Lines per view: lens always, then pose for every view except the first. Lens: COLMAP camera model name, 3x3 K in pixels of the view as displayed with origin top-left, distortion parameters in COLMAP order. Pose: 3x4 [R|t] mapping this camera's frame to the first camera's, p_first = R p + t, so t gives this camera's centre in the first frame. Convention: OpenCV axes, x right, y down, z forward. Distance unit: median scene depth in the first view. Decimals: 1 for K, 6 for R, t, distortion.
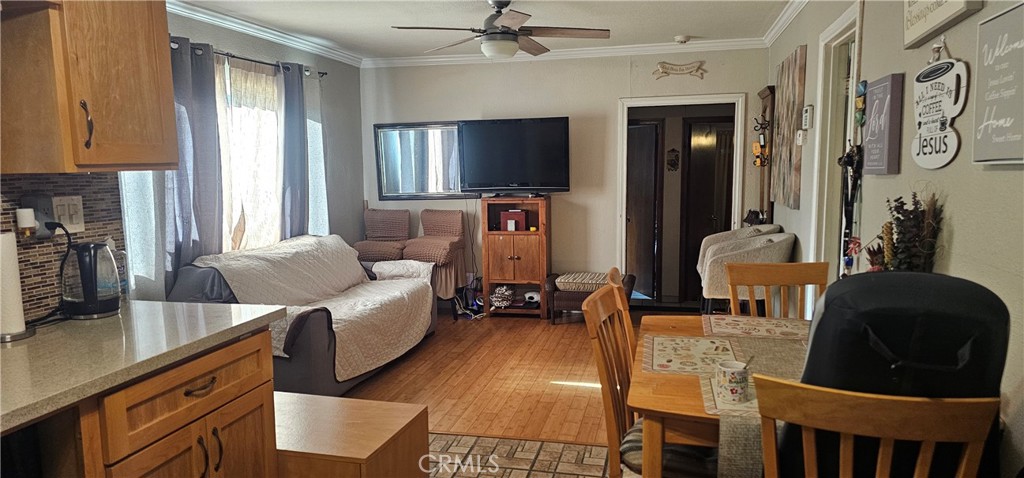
lens RADIAL K [[671.5, 0, 512.0], [0, 671.5, 239.0], [0, 0, 1]] dist [0.000494, 0.000496]
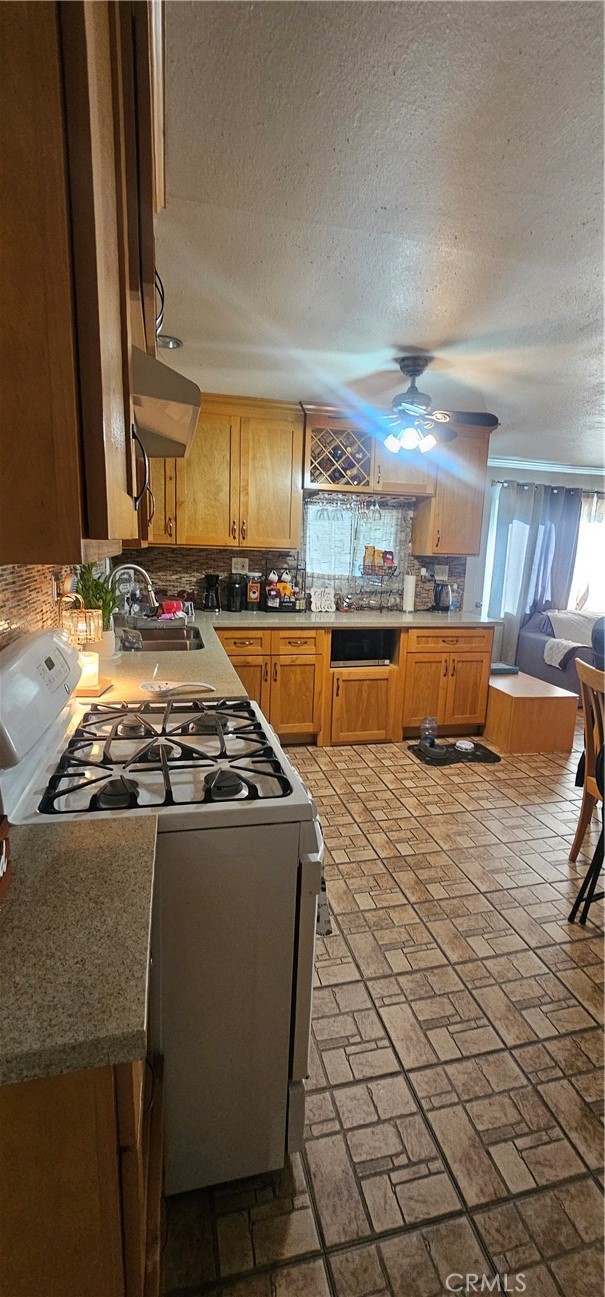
lens RADIAL K [[534.6, 0, 302.5], [0, 534.6, 648.5], [0, 0, 1]] dist [-0.012113, 0.003957]
pose [[0.407970, 0.191360, -0.892716, 0.990734], [-0.142522, 0.979149, 0.144755, 0.028094], [0.901803, 0.068176, 0.426736, -0.336855]]
